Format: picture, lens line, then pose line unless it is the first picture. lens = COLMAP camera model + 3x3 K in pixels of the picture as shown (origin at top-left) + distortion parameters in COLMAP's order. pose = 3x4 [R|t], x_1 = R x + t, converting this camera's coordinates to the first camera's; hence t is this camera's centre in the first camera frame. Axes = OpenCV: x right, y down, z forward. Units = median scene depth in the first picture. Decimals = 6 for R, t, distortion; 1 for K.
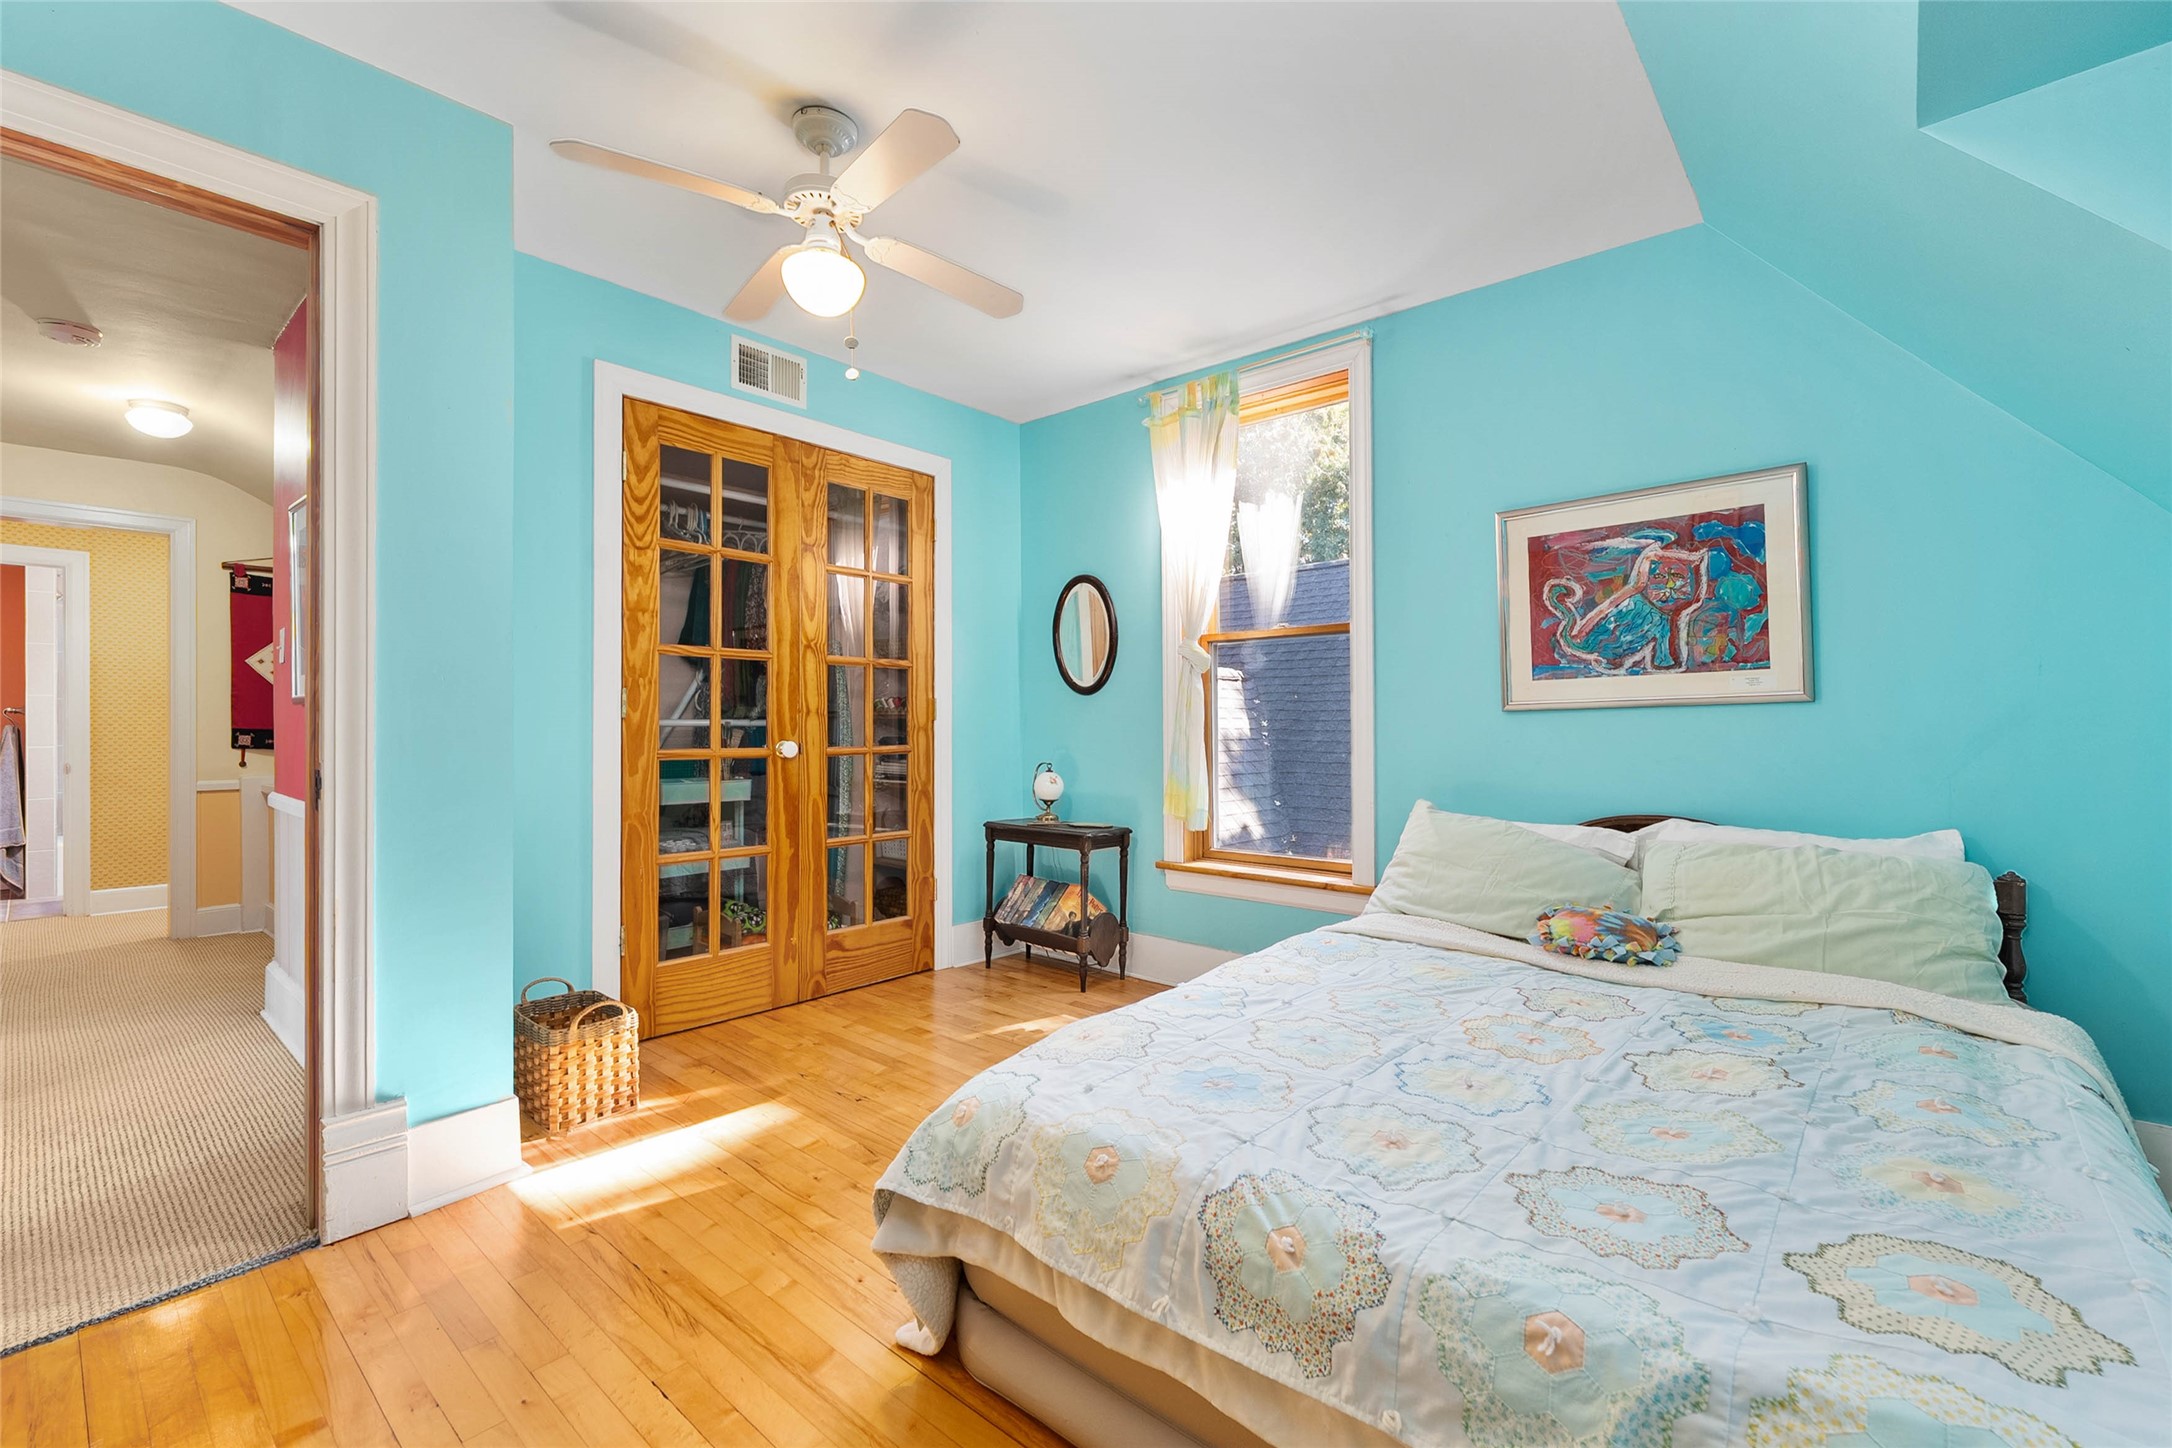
lens RADIAL K [[914.2, 0, 1086.0], [0, 914.2, 724.0], [0, 0, 1]] dist [0.000225, -0.000076]
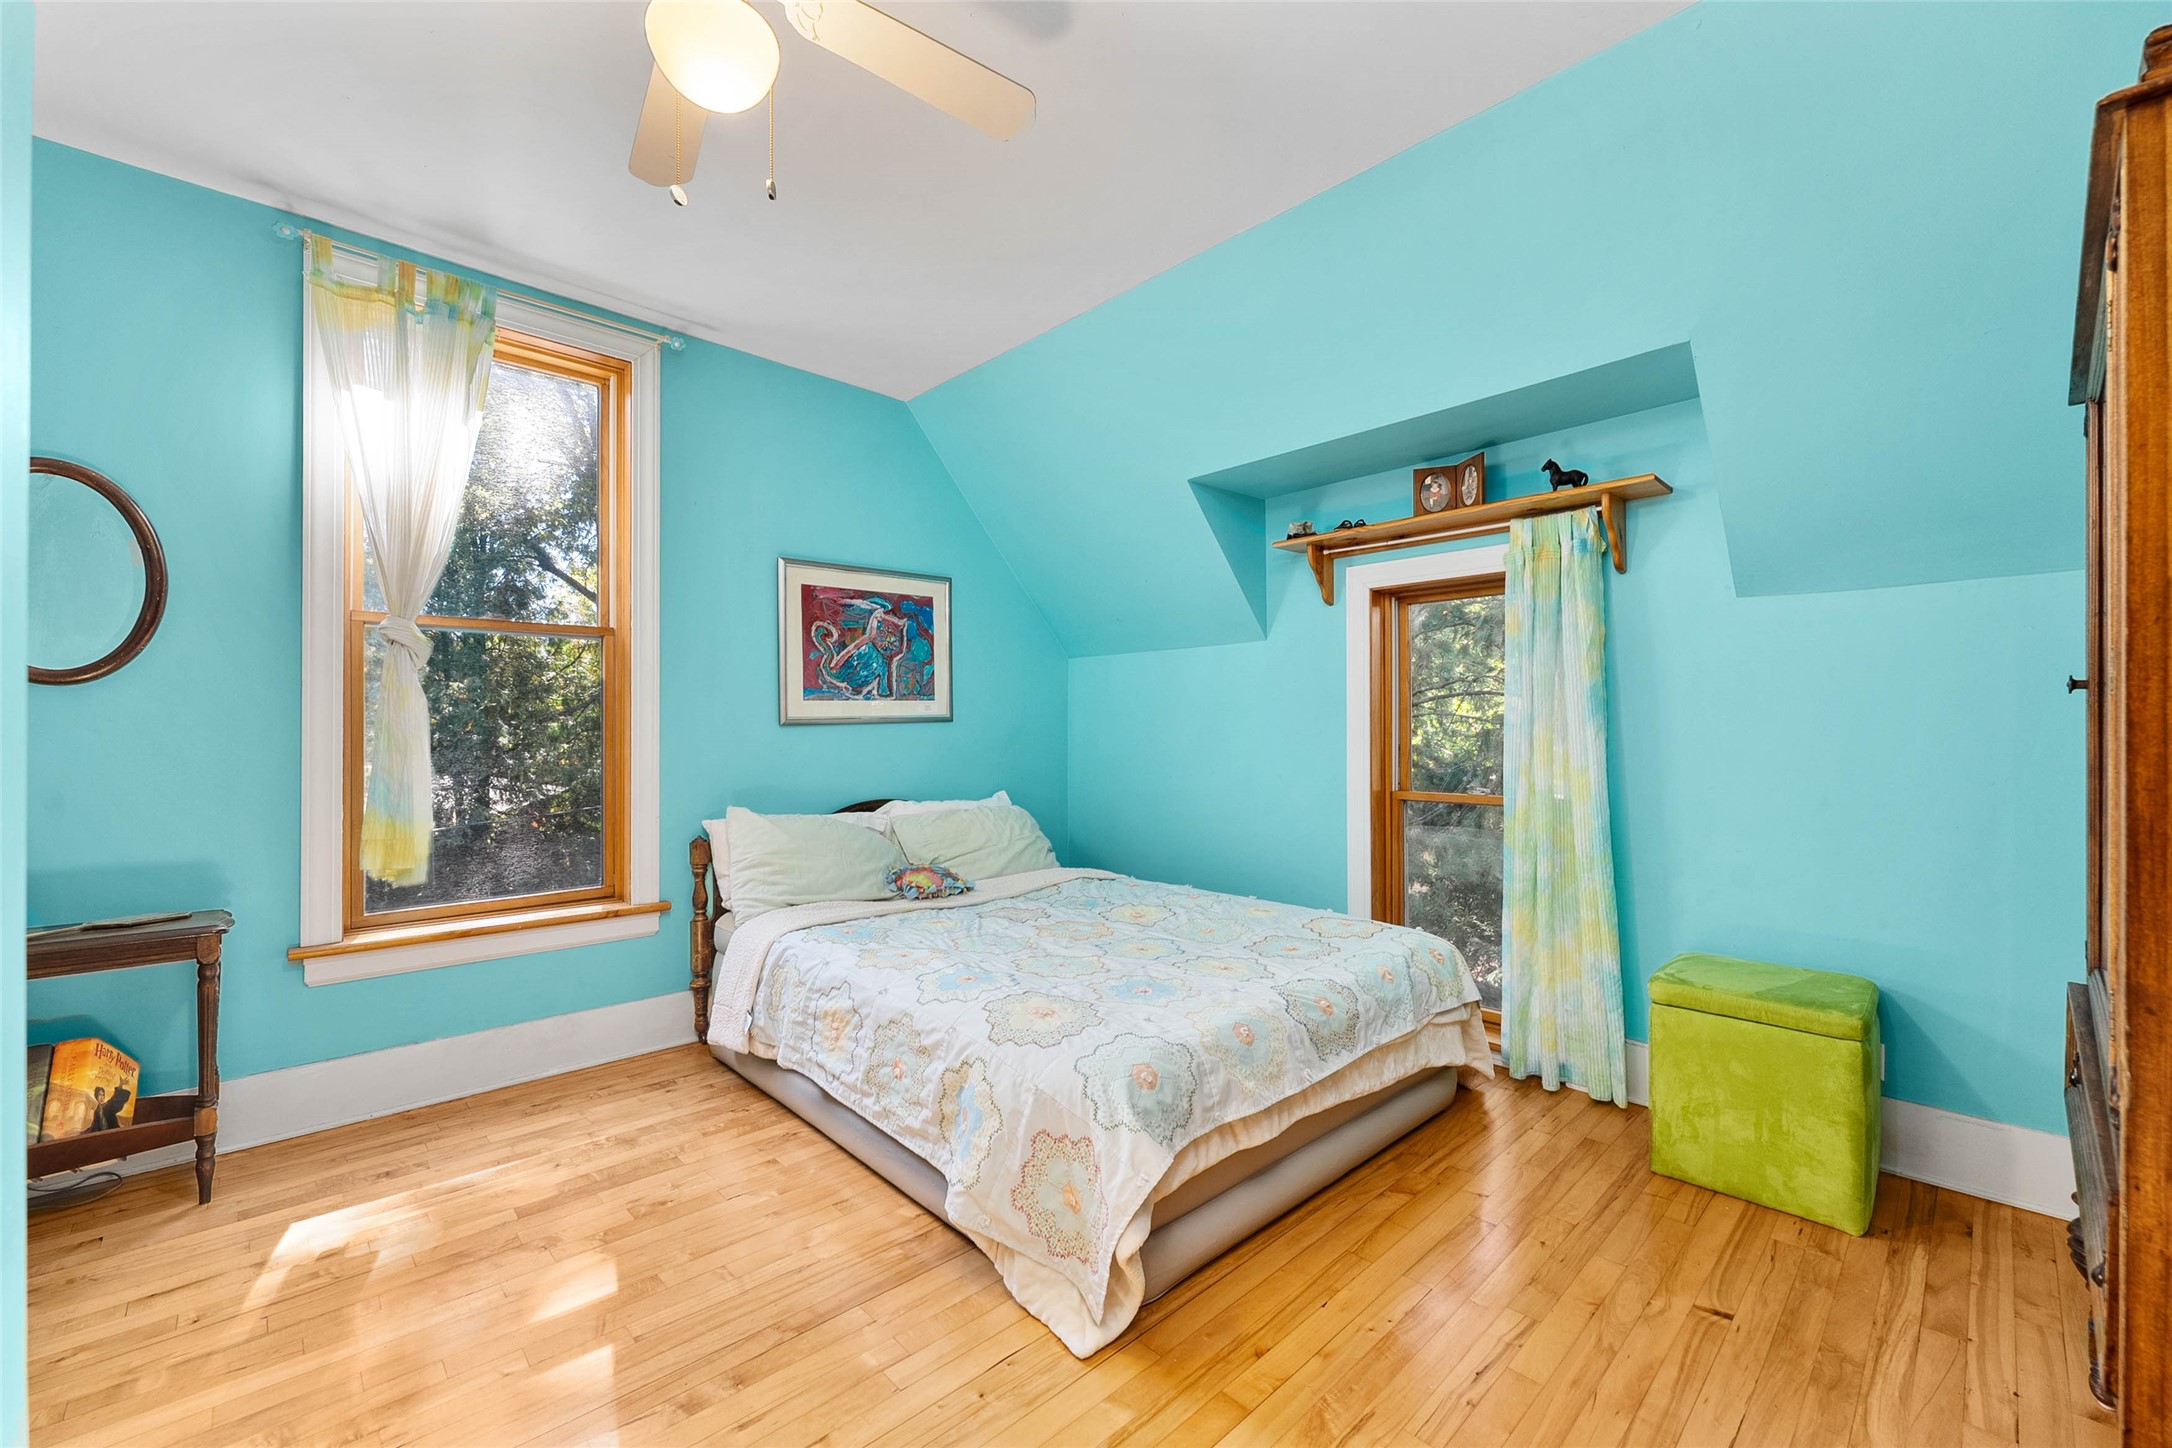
lens RADIAL K [[873.9, 0, 1086.0], [0, 873.9, 724.0], [0, 0, 1]] dist [0.000829, -0.000106]
pose [[0.098273, 0.009371, 0.995115, -0.701755], [0.000938, 0.999954, -0.009509, -0.004369], [-0.995159, 0.001868, 0.098259, 0.548737]]
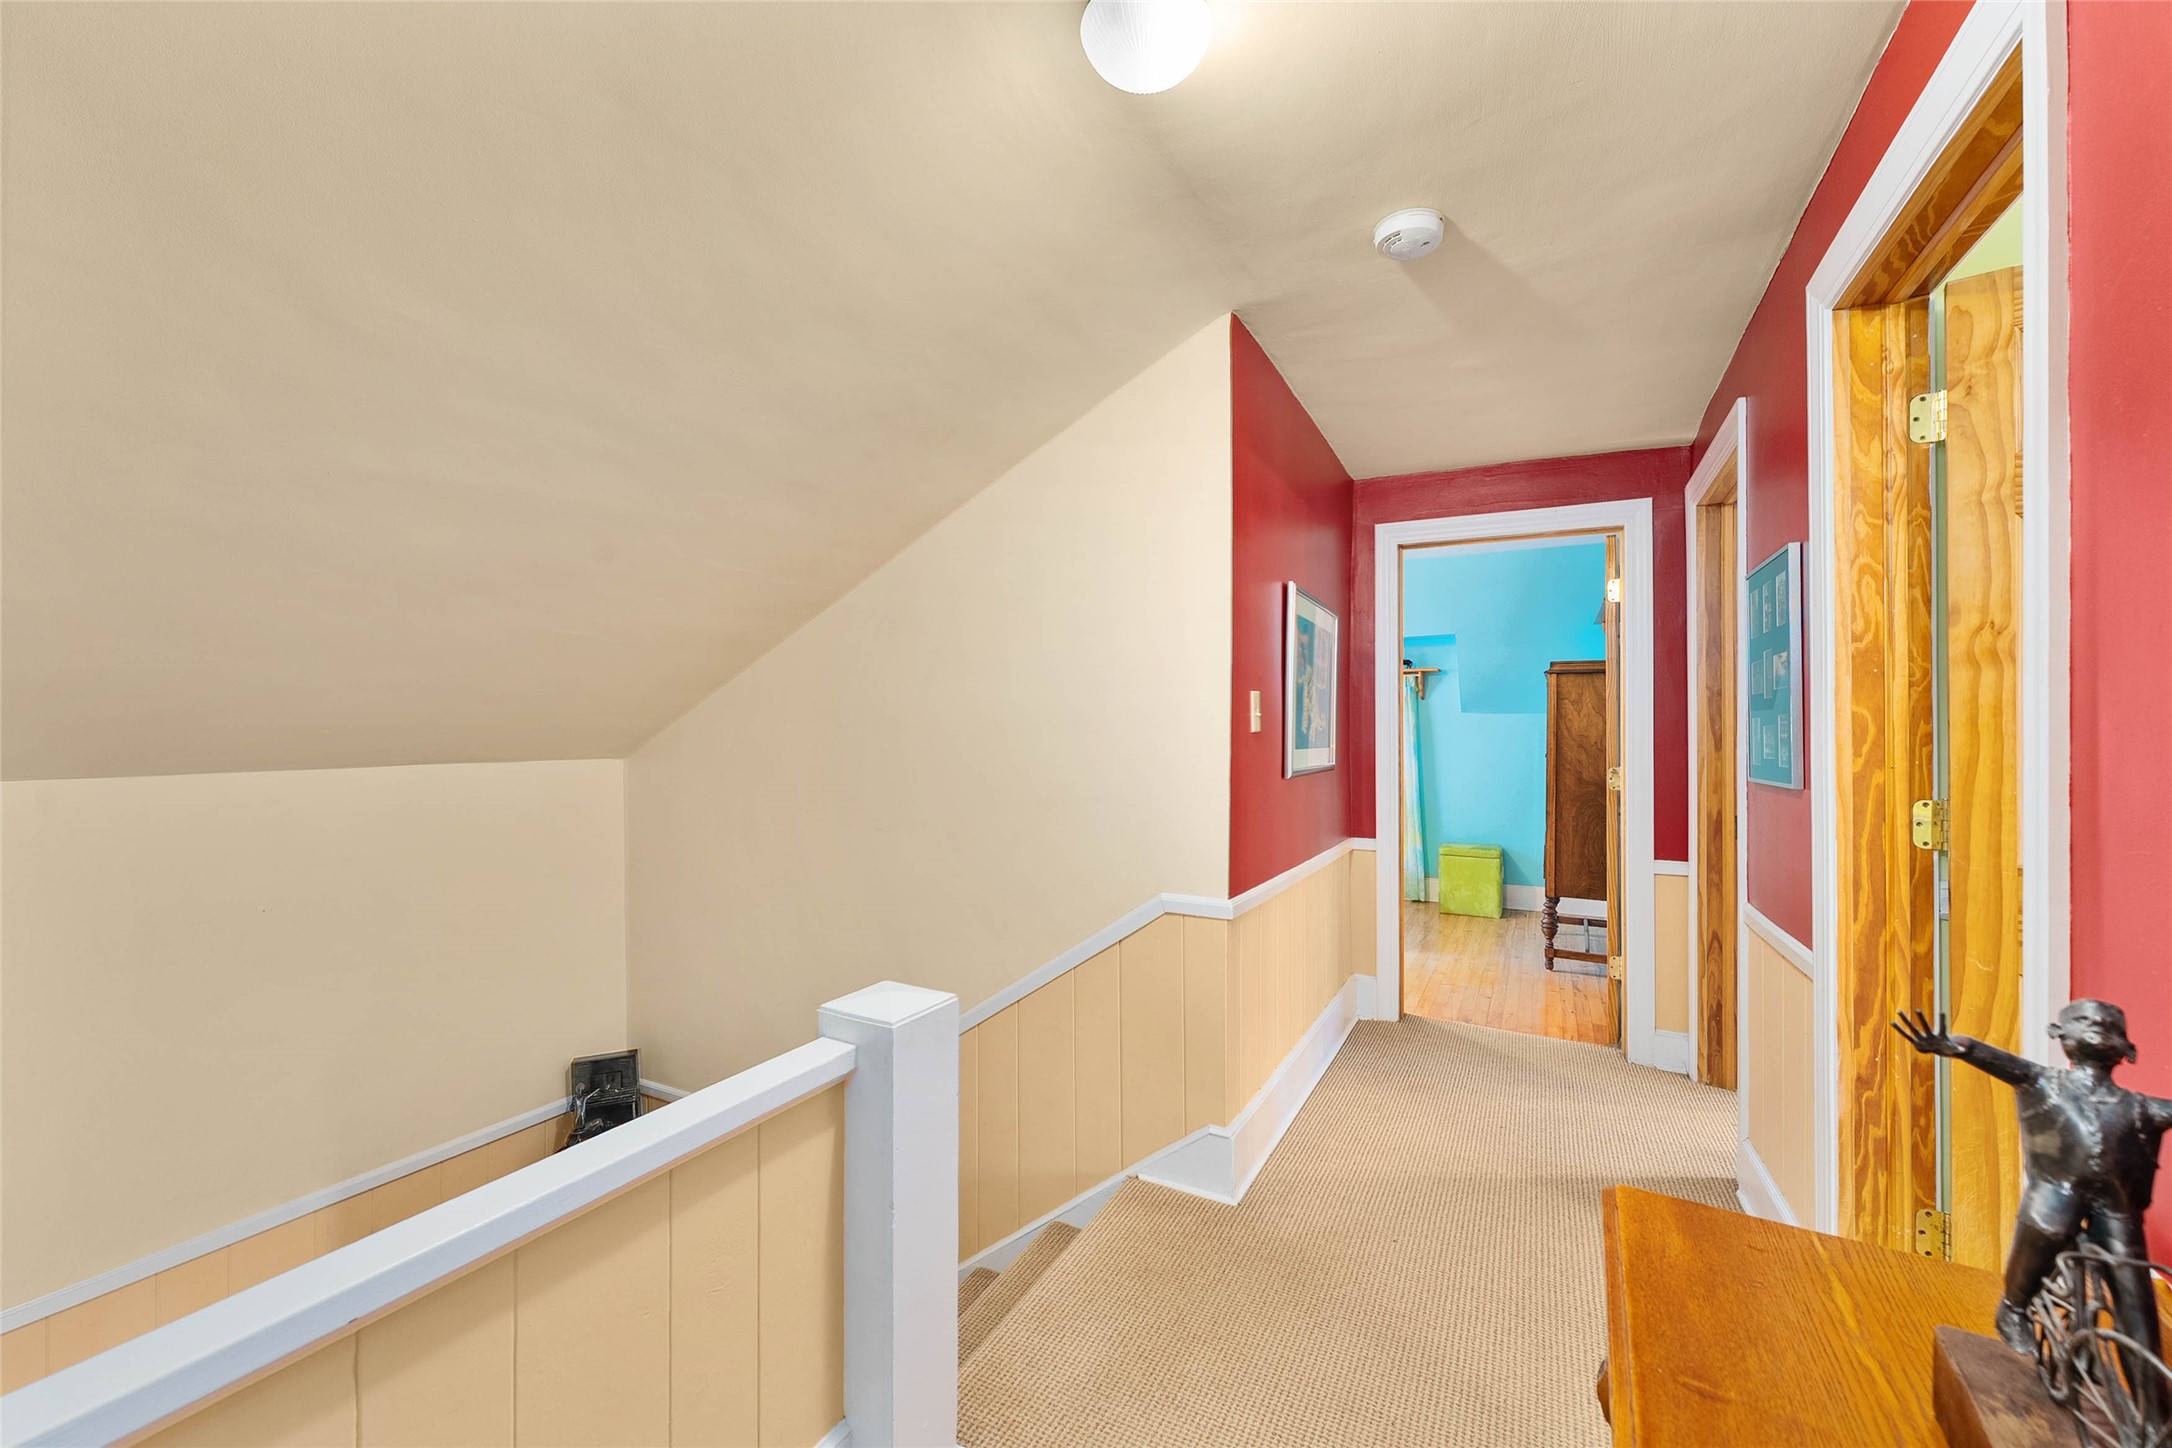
lens RADIAL K [[873.9, 0, 1086.0], [0, 873.9, 724.0], [0, 0, 1]] dist [0.000829, -0.000106]
pose [[-0.217014, -0.002963, 0.976164, -1.514109], [-0.002202, 0.999994, 0.002546, -0.076956], [-0.976166, -0.001597, -0.217019, 1.210292]]
